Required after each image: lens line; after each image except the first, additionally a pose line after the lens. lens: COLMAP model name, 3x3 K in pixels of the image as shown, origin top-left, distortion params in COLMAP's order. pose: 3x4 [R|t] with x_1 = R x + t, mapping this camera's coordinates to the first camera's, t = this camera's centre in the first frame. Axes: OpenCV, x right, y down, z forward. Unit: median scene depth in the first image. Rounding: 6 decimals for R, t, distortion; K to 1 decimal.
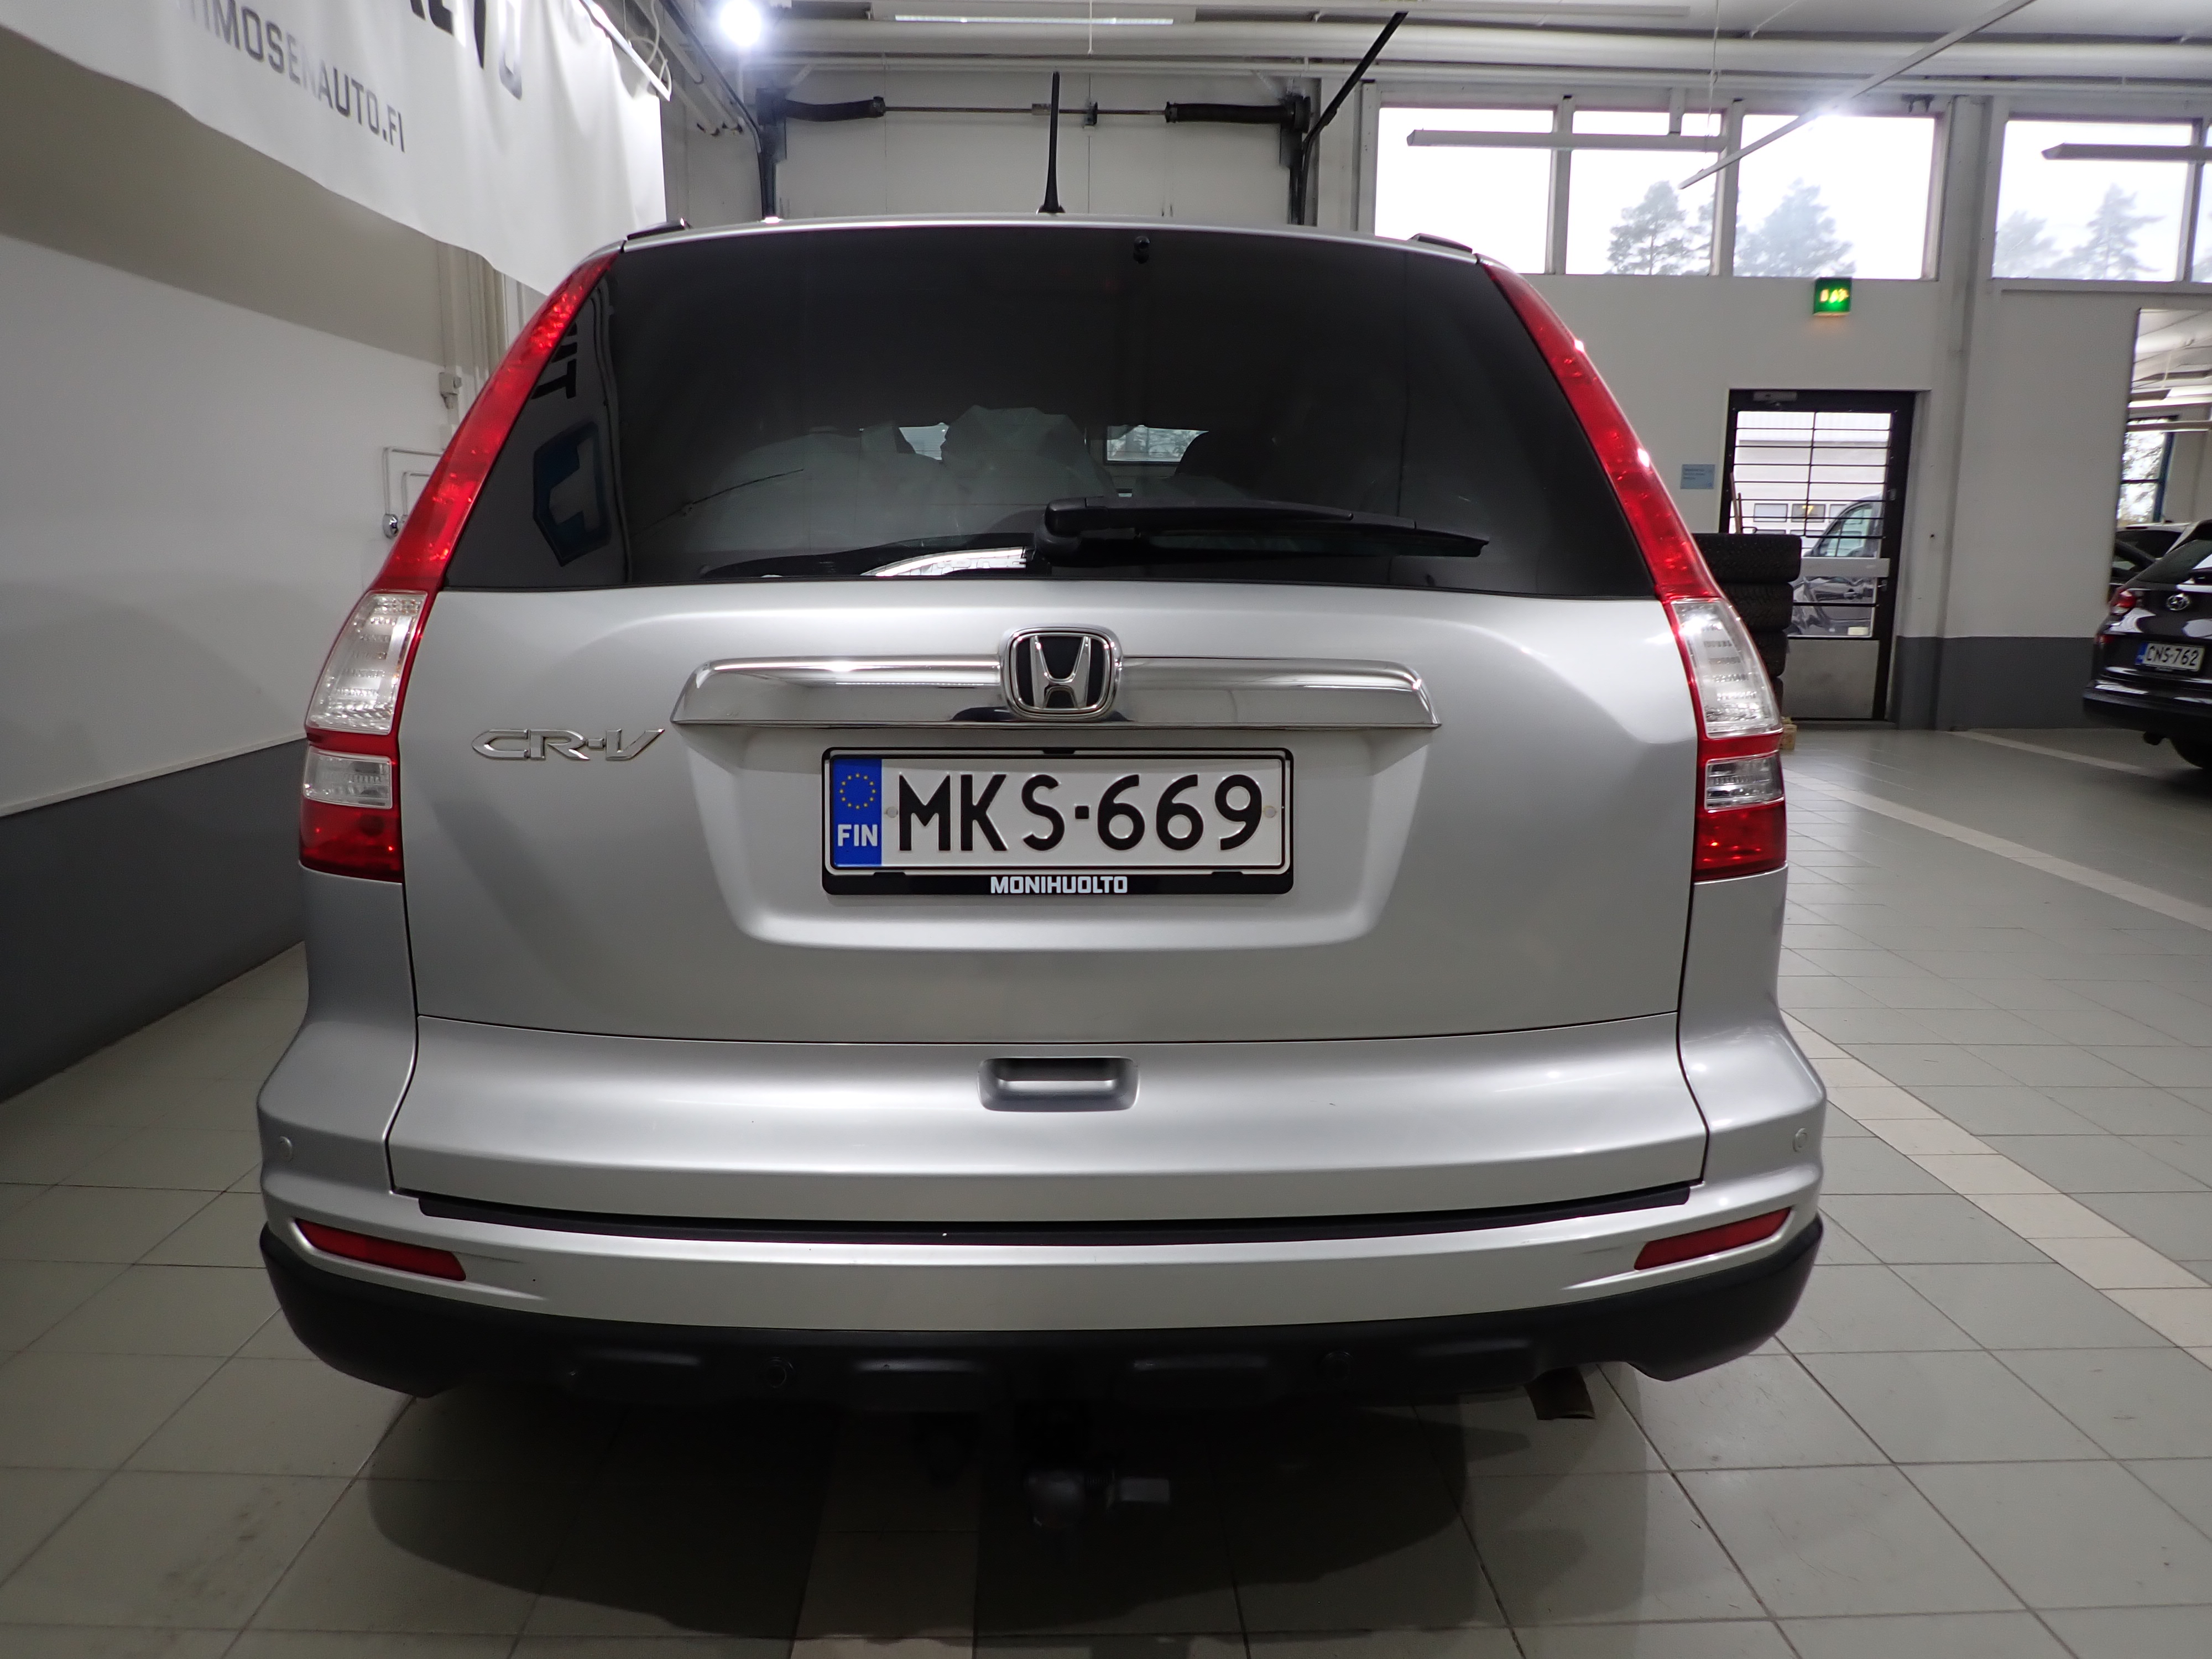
lens RADIAL K [[1634.2, 0, 1091.1], [0, 1634.2, 826.7], [0, 0, 1]] dist [-0.004119, -0.011975]
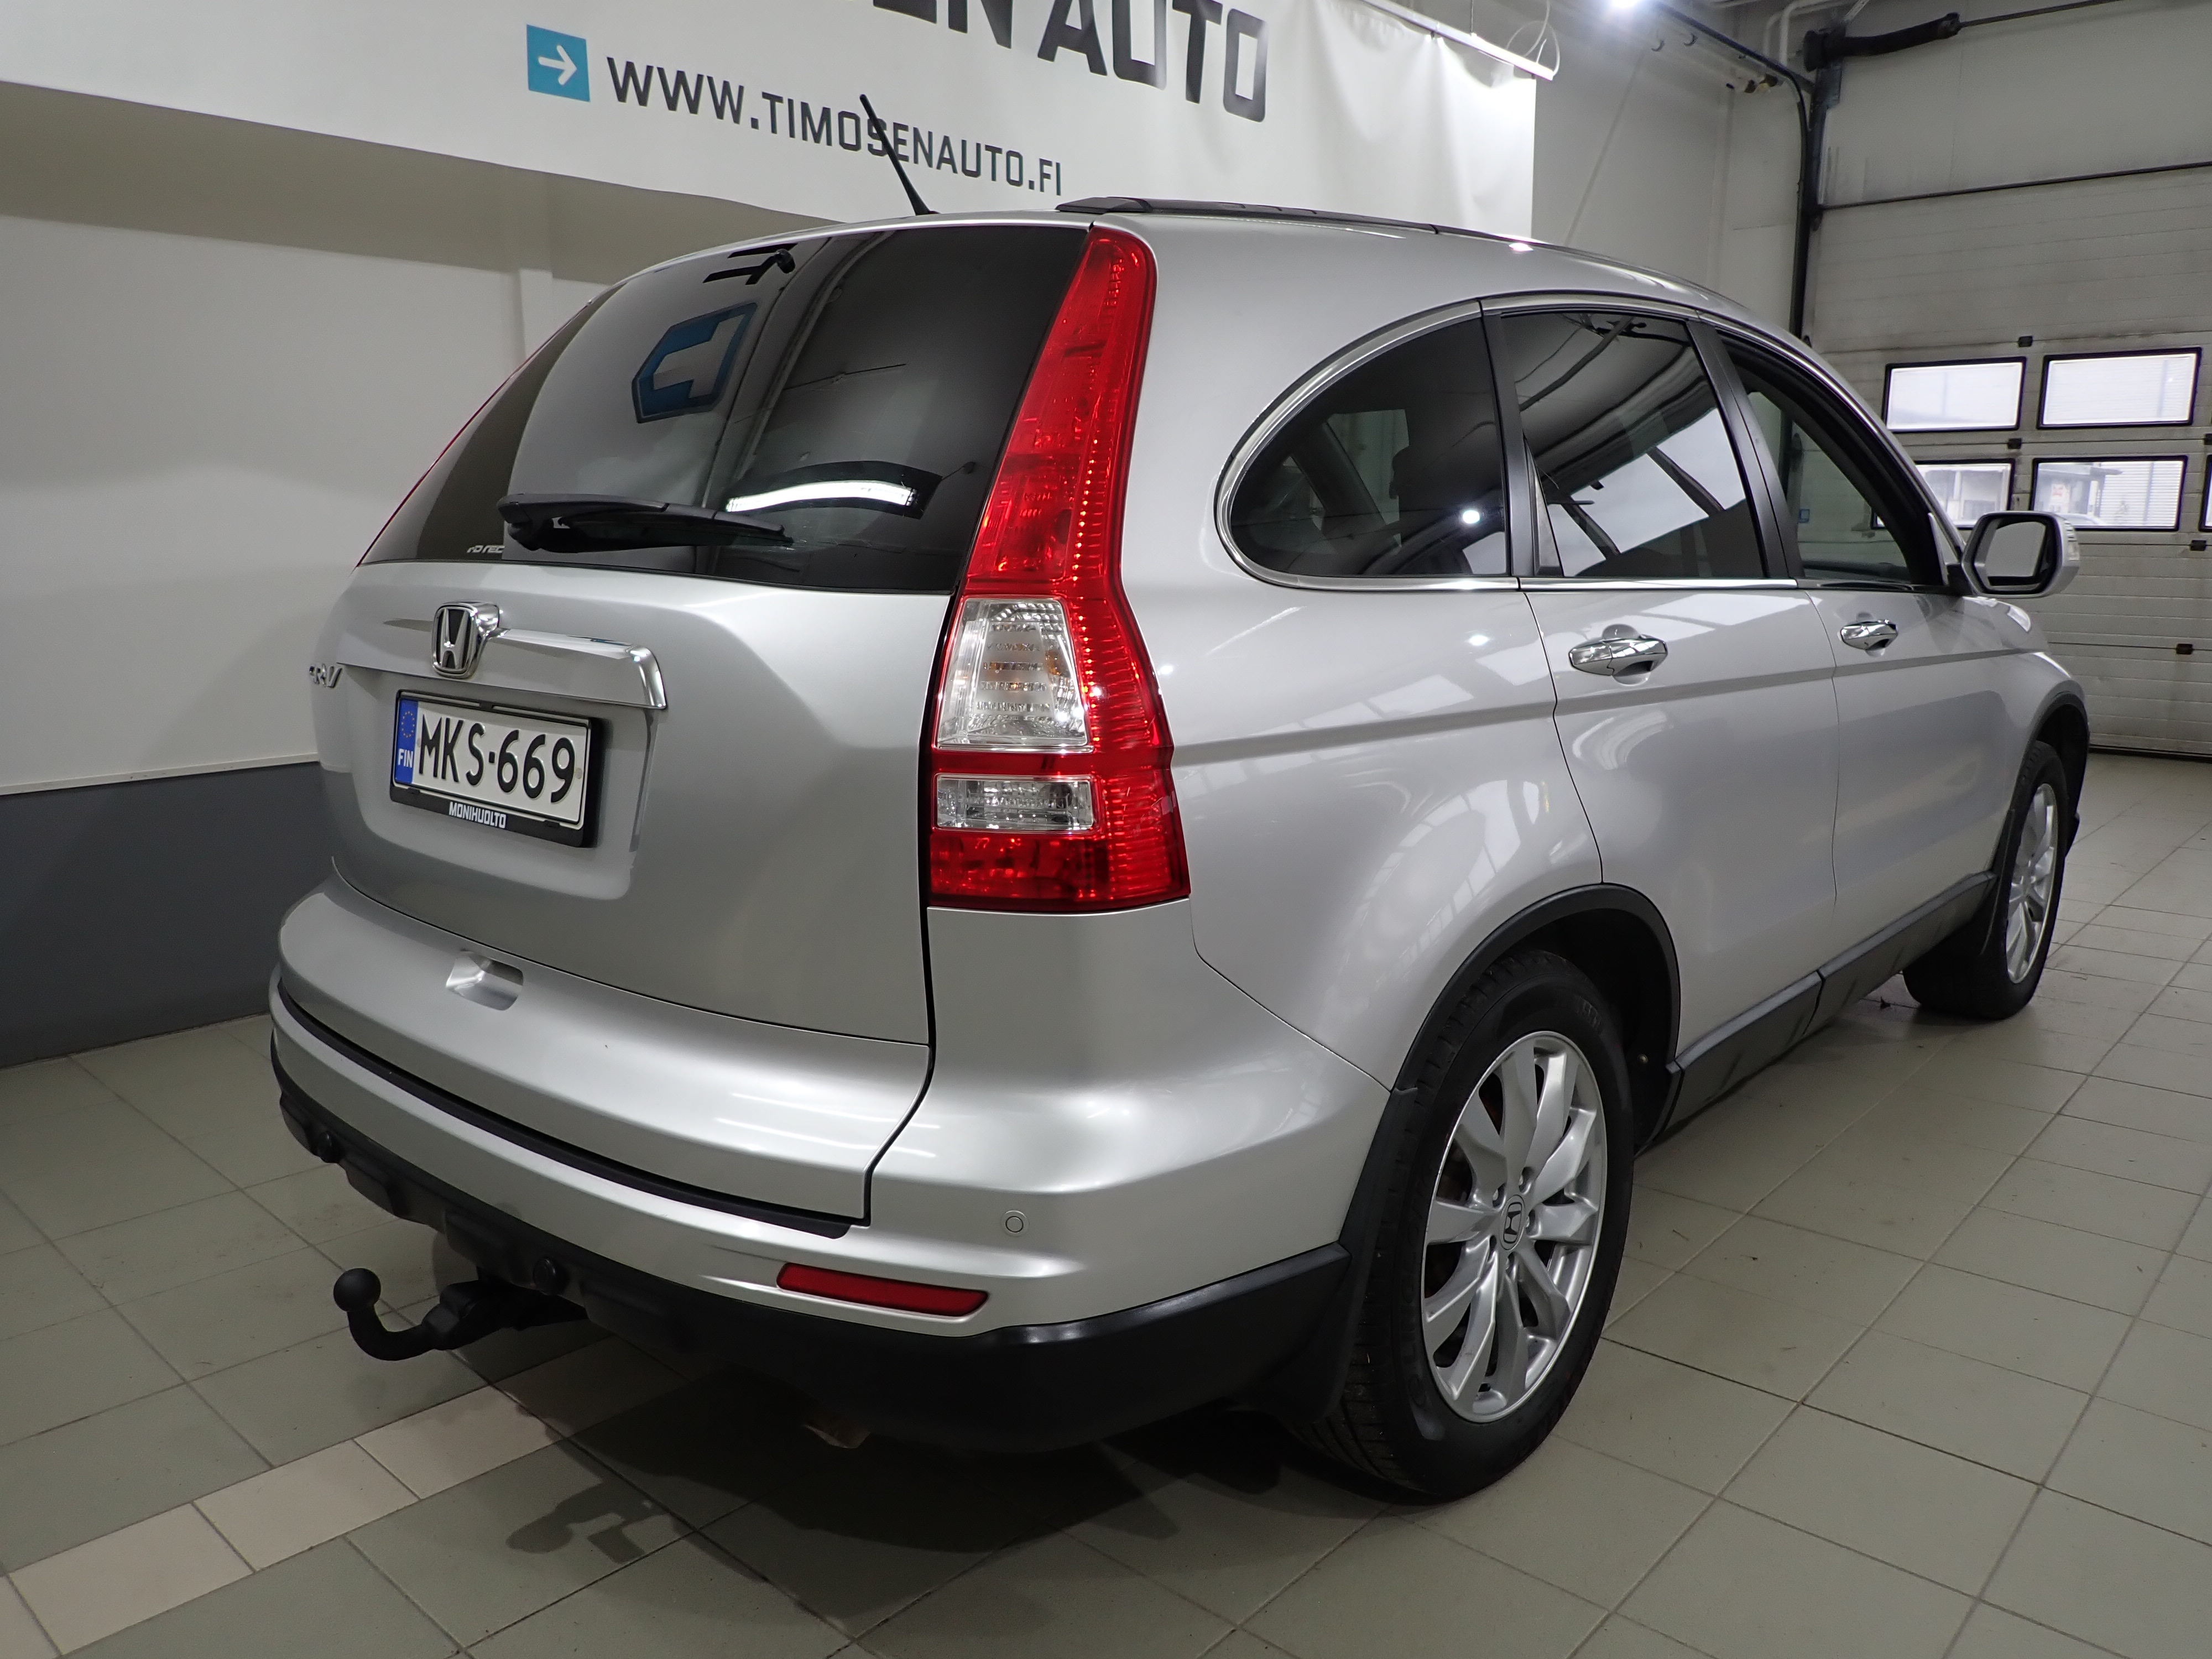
lens RADIAL K [[1634.2, 0, 1098.2], [0, 1634.2, 826.4], [0, 0, 1]] dist [-0.004119, -0.011975]
pose [[0.719130, 0.123648, -0.683786, 1.137493], [-0.116144, 0.991586, 0.057160, -0.078588], [0.685101, 0.038313, 0.727440, 0.432311]]
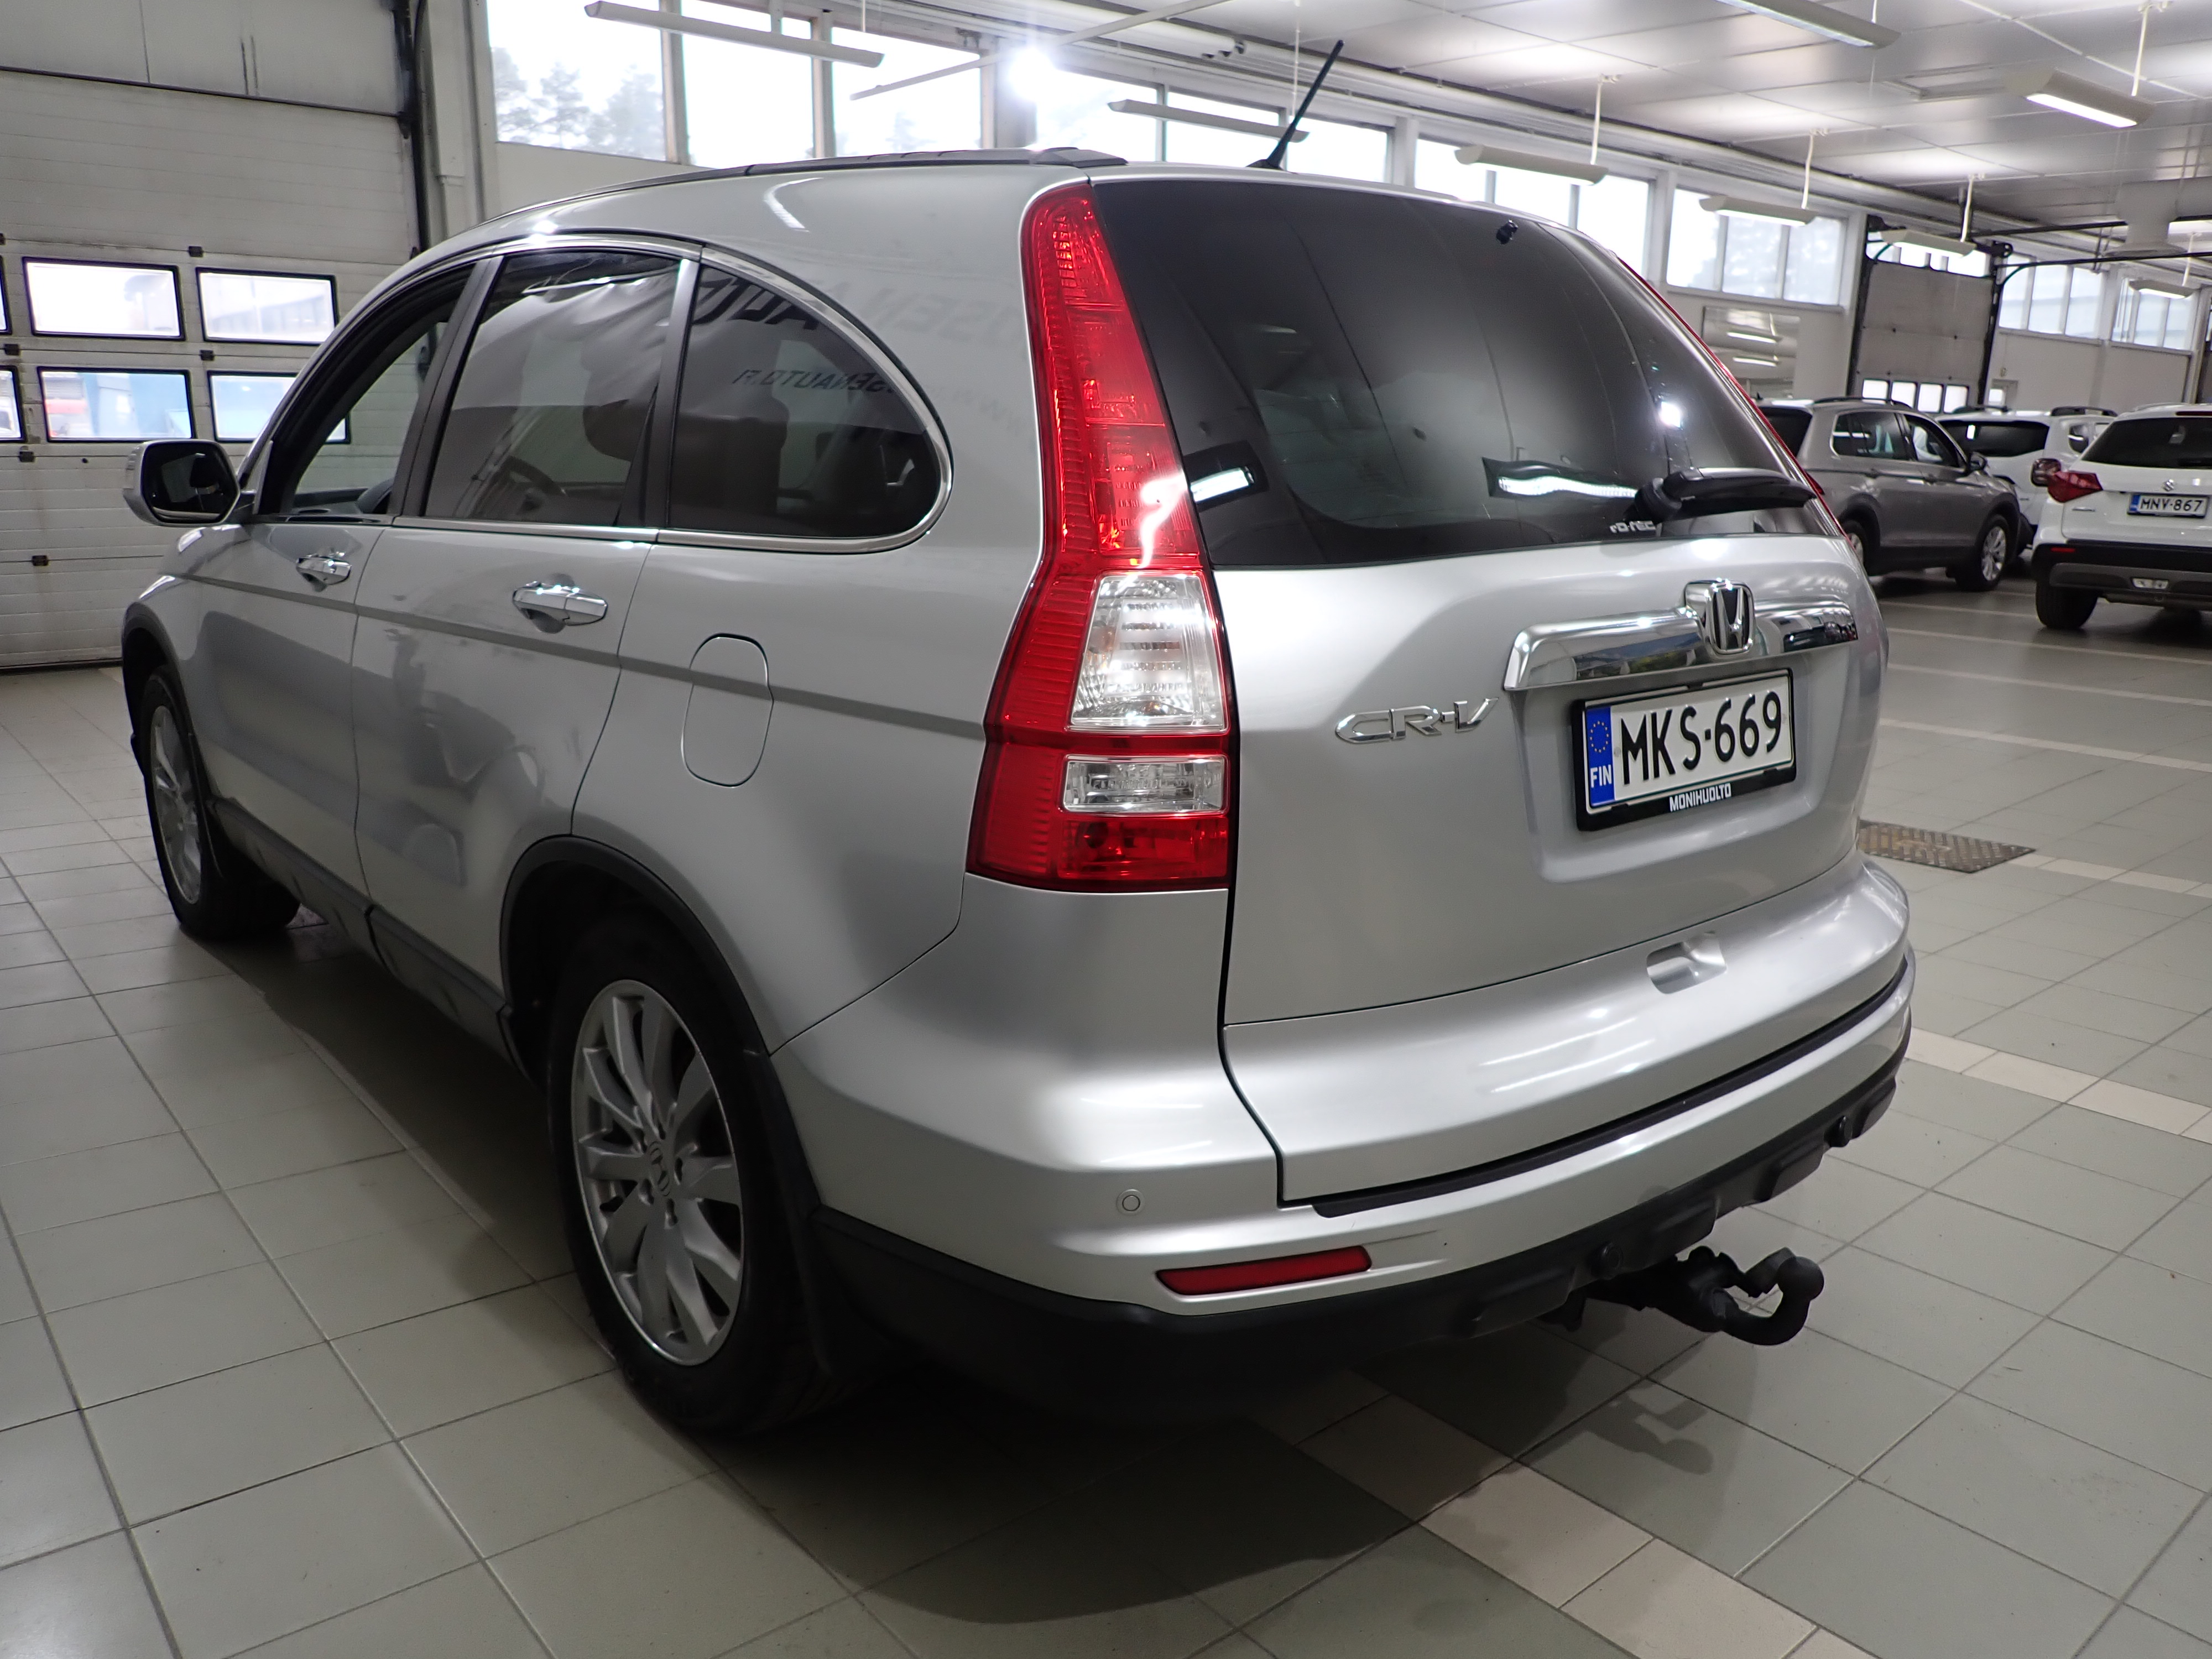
lens RADIAL K [[1634.2, 0, 1093.3], [0, 1634.2, 826.5], [0, 0, 1]] dist [-0.004119, -0.011975]
pose [[0.788019, -0.138858, 0.599787, -1.083373], [0.096513, 0.990050, 0.102406, -0.107609], [-0.608039, -0.022811, 0.793579, 0.321227]]
